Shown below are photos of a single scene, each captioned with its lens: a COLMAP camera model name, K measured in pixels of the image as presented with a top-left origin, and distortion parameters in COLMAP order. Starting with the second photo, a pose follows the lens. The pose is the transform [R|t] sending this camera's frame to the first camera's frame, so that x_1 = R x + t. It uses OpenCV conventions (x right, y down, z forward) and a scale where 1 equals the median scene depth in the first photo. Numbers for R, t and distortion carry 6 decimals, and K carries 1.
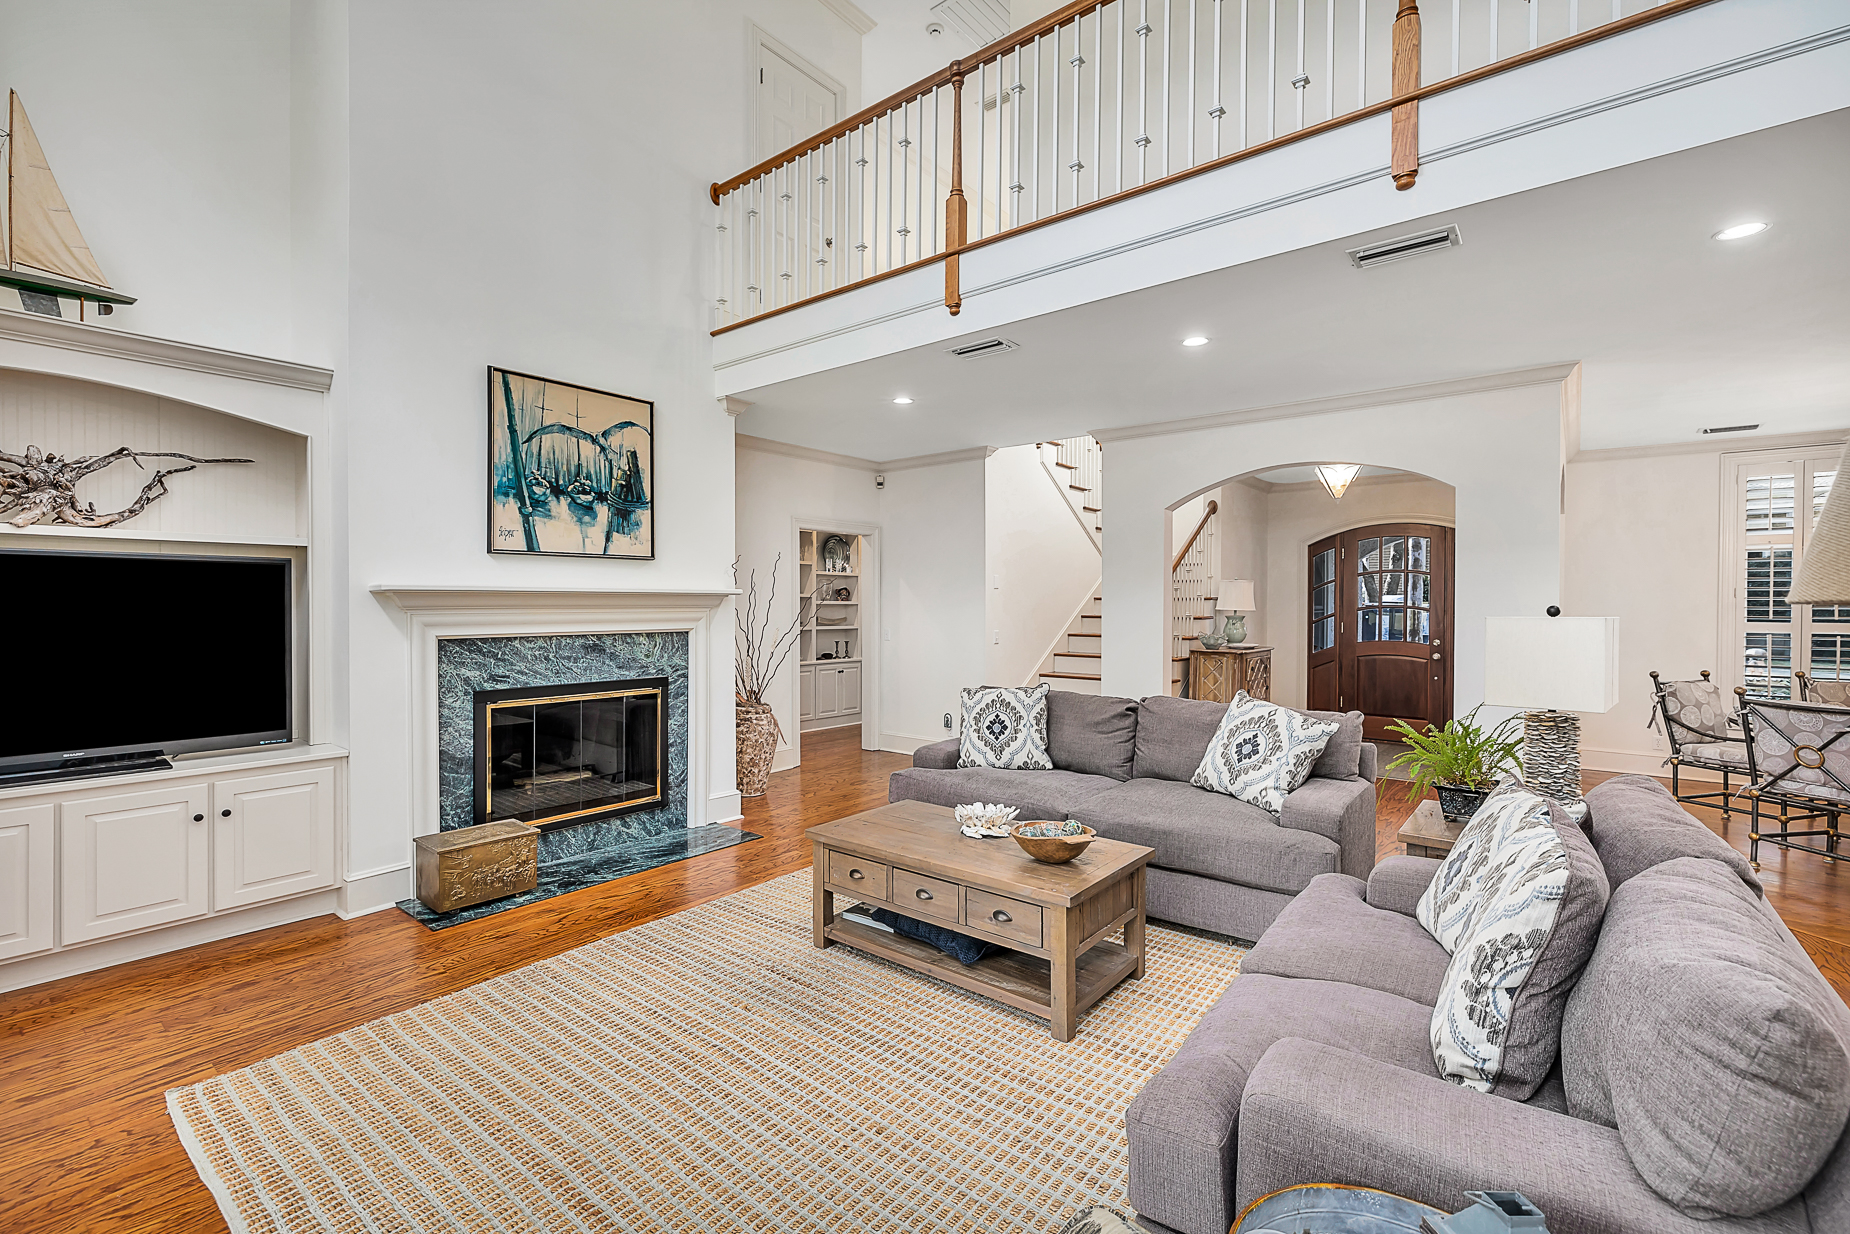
lens RADIAL K [[809.7, 0, 922.9], [0, 809.7, 609.1], [0, 0, 1]] dist [0.000145, -0.000143]
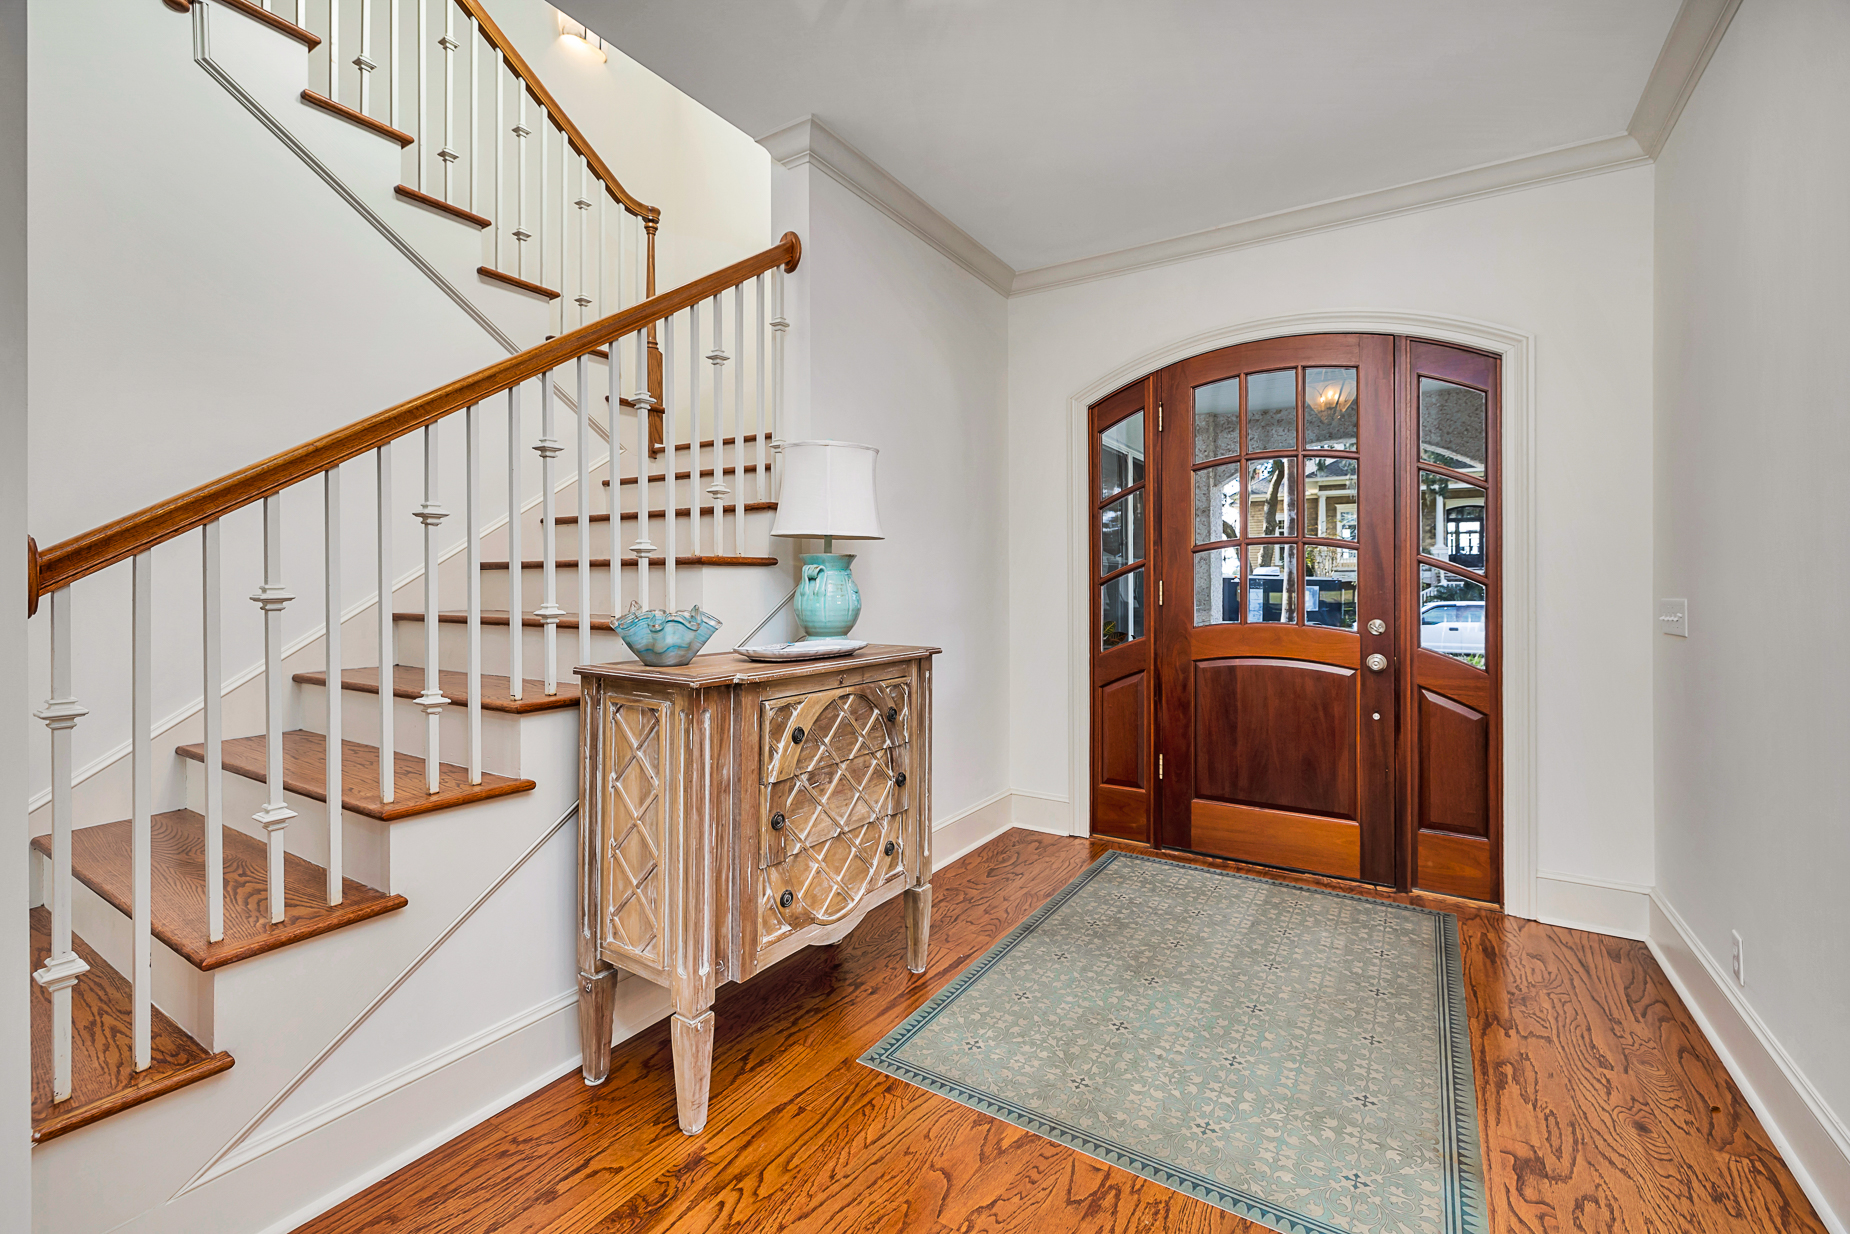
lens RADIAL K [[792.3, 0, 929.6], [0, 792.3, 584.6], [0, 0, 1]] dist [0.001837, -0.000011]
pose [[0.992241, -0.006921, 0.124138, 0.371193], [0.008099, 0.999927, -0.008985, 0.022443], [-0.124067, 0.009921, 0.992224, 0.645516]]
